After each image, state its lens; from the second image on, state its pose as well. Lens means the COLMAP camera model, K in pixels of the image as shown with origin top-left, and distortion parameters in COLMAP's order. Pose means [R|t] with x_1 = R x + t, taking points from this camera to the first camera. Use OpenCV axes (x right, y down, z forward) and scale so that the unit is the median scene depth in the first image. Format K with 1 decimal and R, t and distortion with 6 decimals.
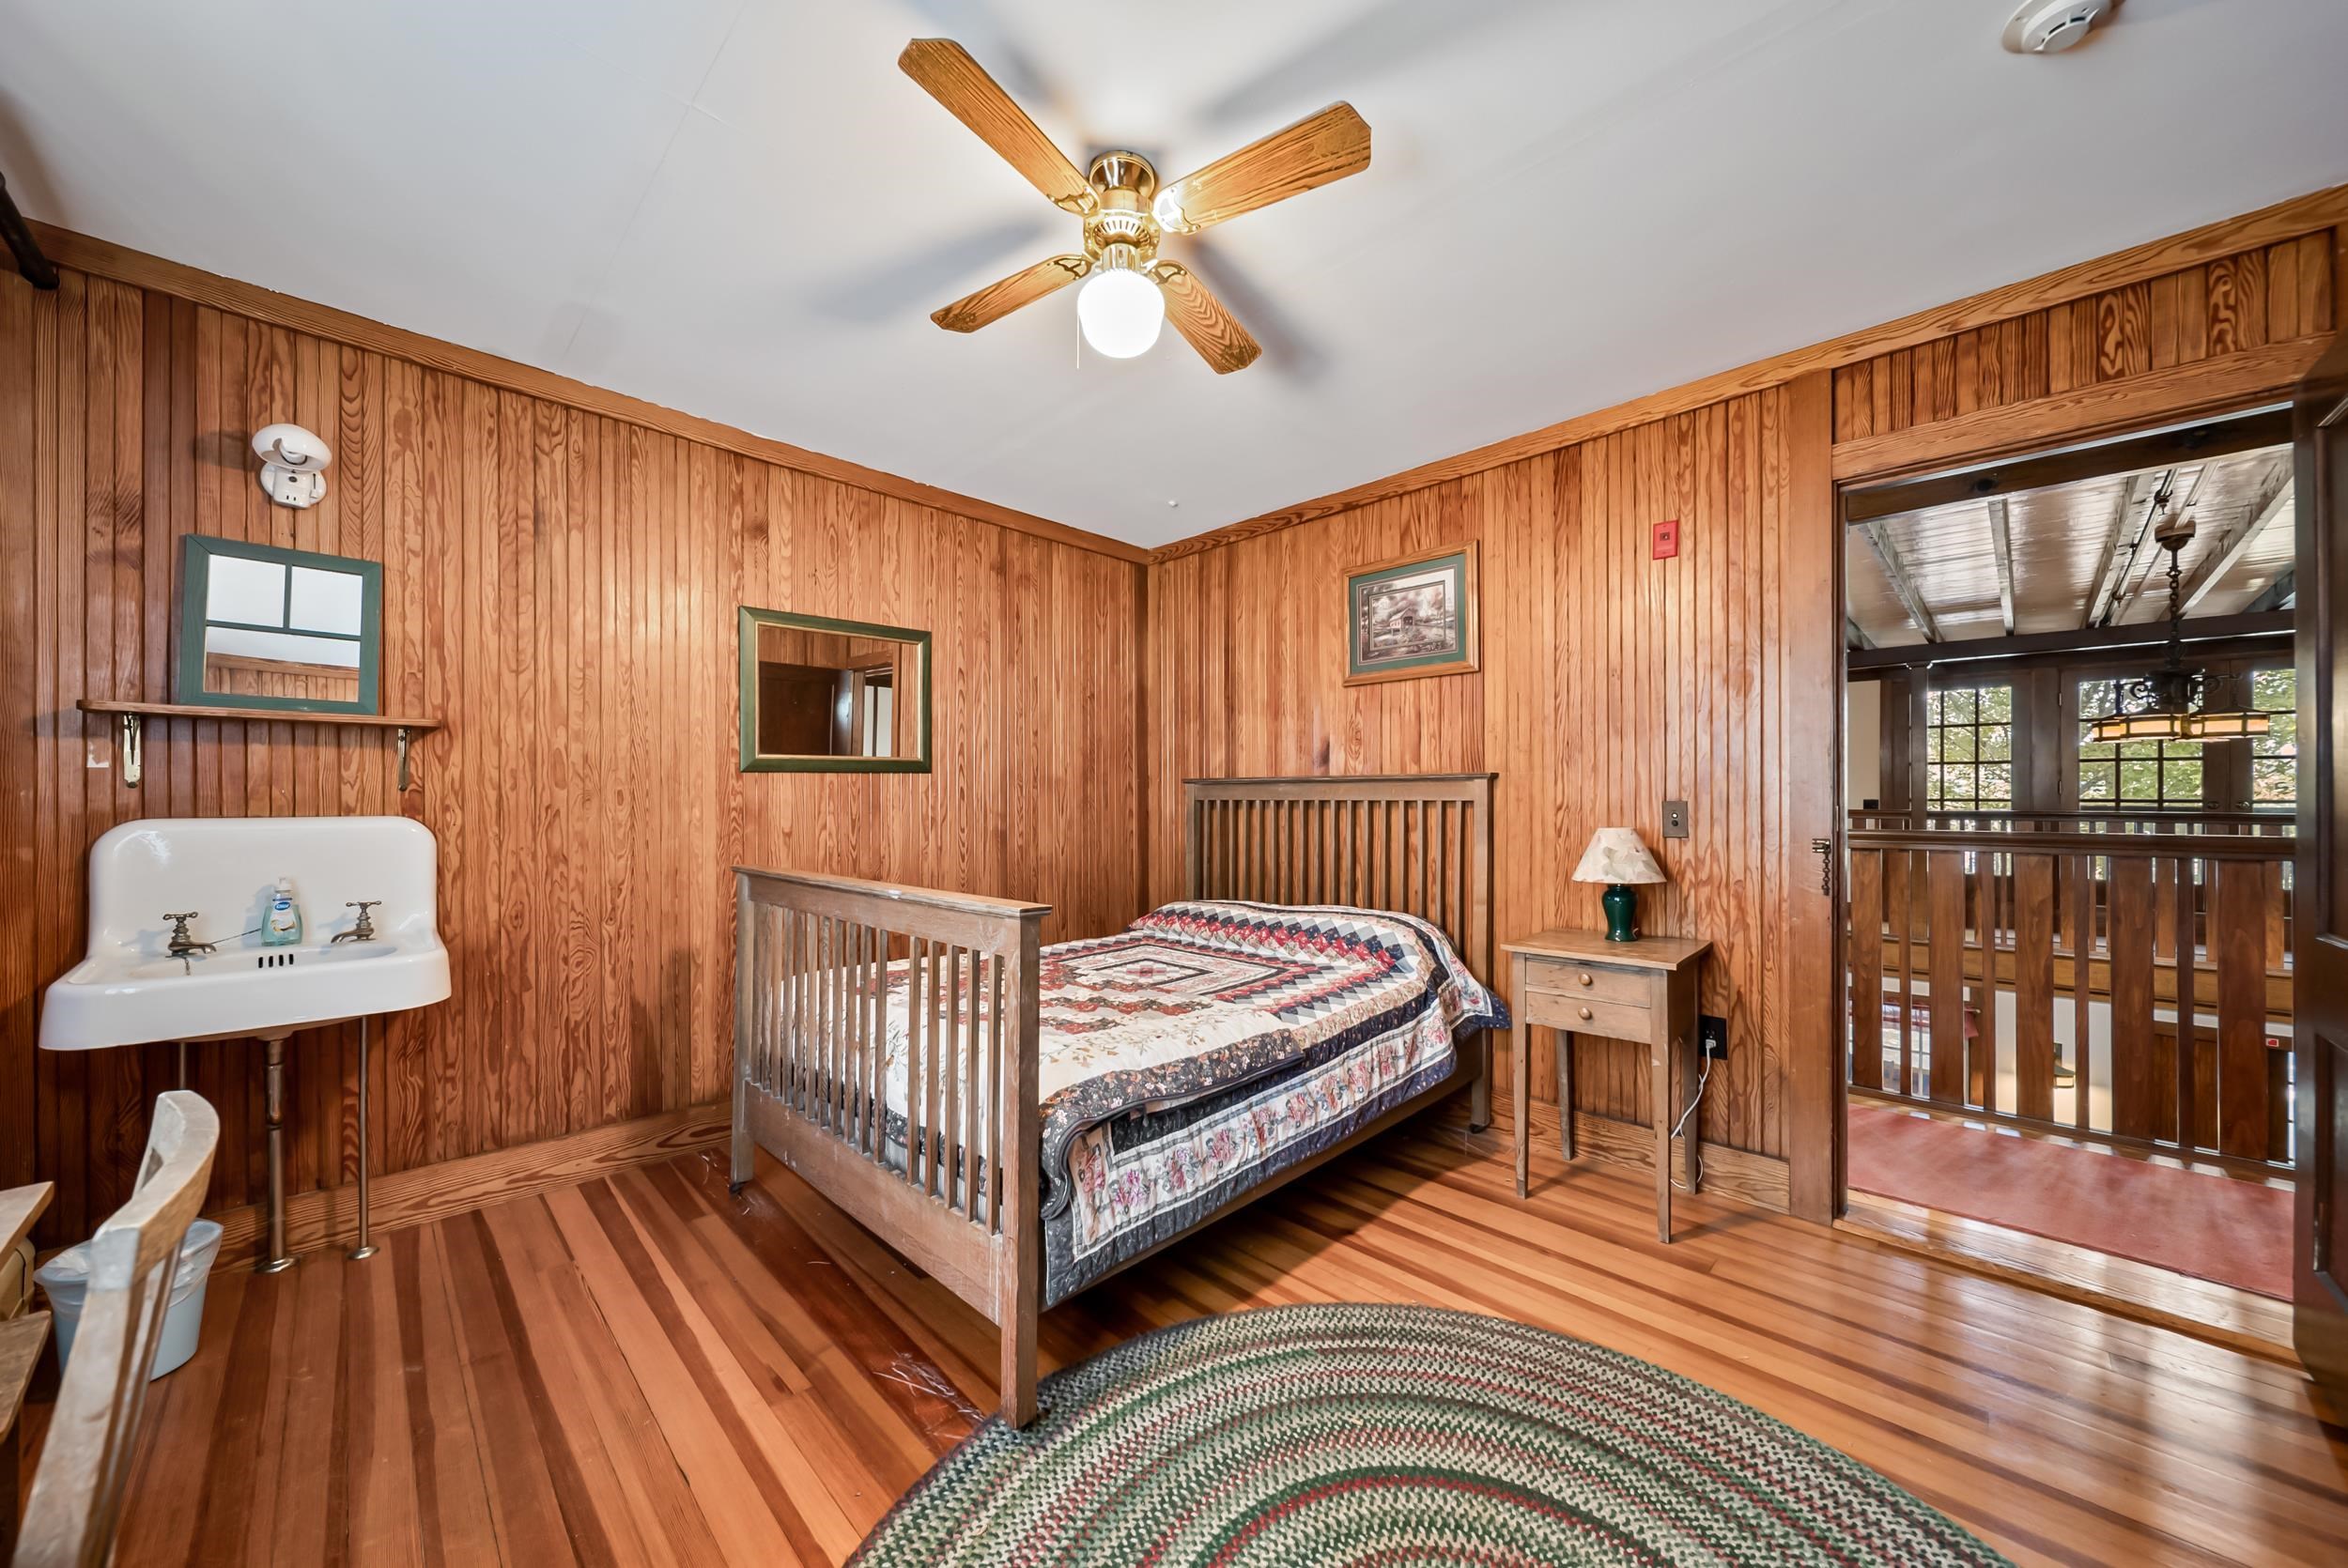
lens RADIAL K [[834.3, 0, 1175.6], [0, 834.3, 788.9], [0, 0, 1]] dist [-0.001566, -0.000151]
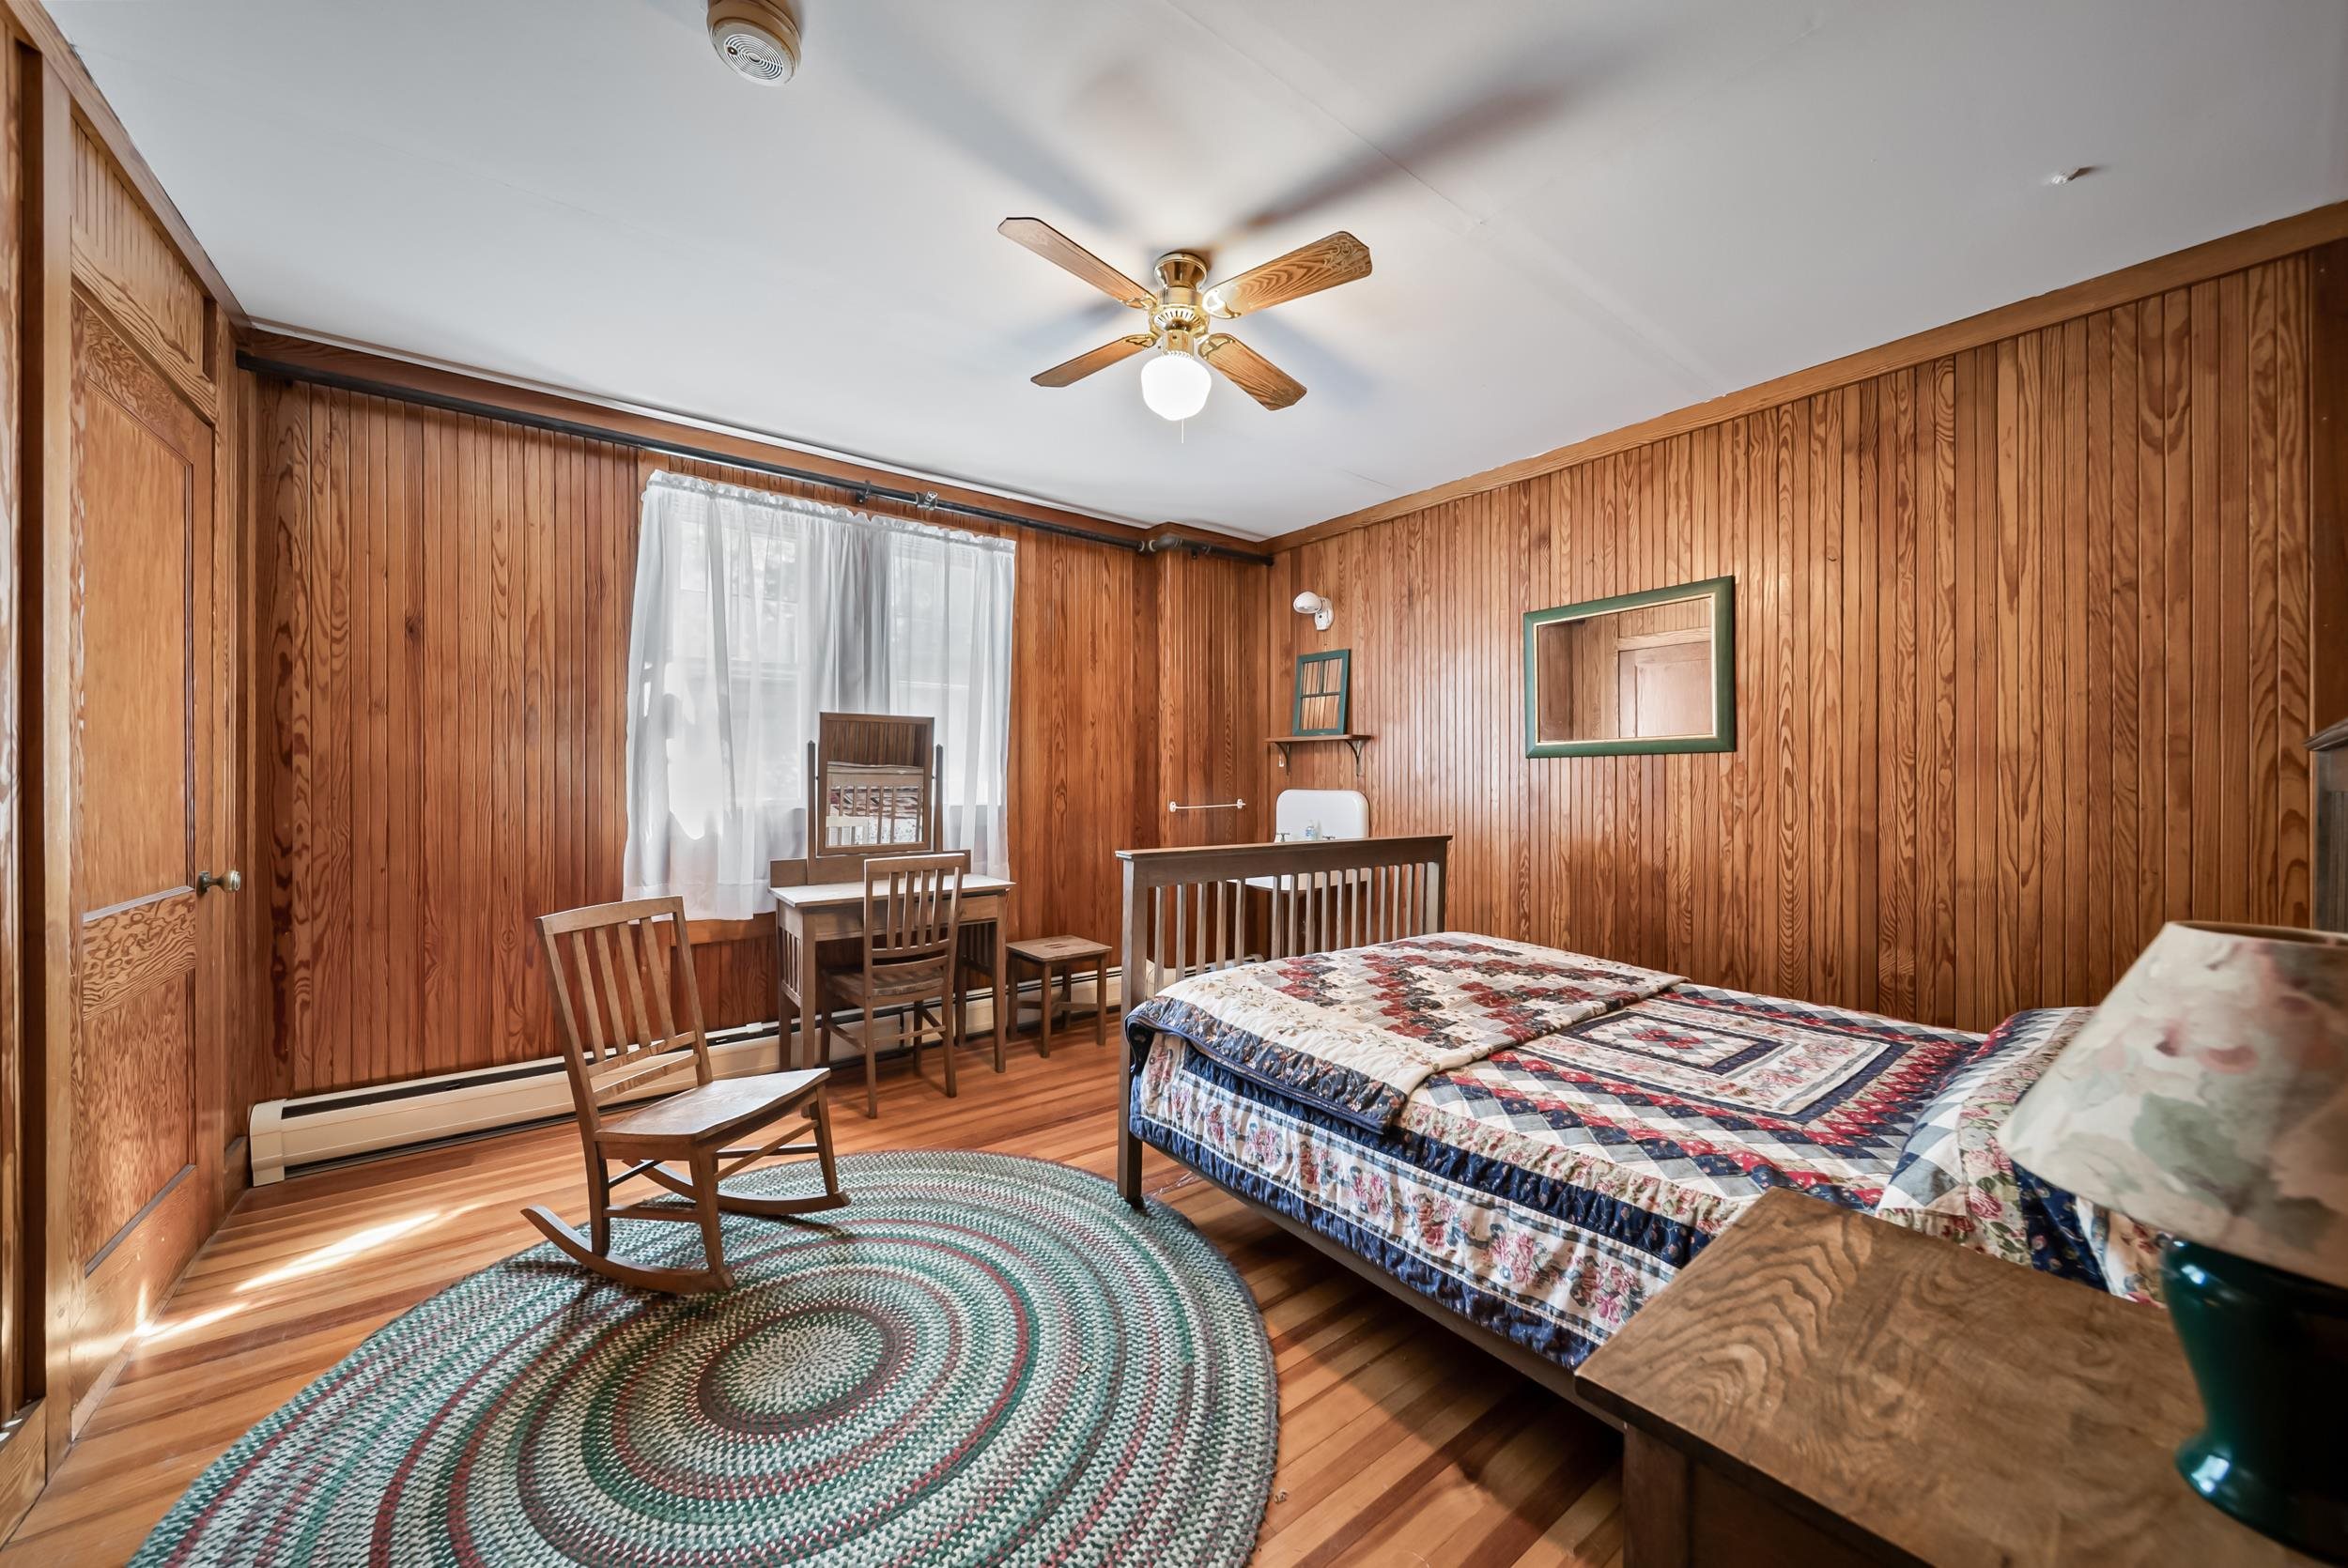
lens RADIAL K [[834.3, 0, 1180.2], [0, 834.3, 783.5], [0, 0, 1]] dist [-0.001566, -0.000151]
pose [[-0.135659, 0.003480, -0.990750, 0.866647], [0.005001, 0.999983, 0.002827, 0.010189], [0.990743, -0.004571, -0.135674, 0.879744]]
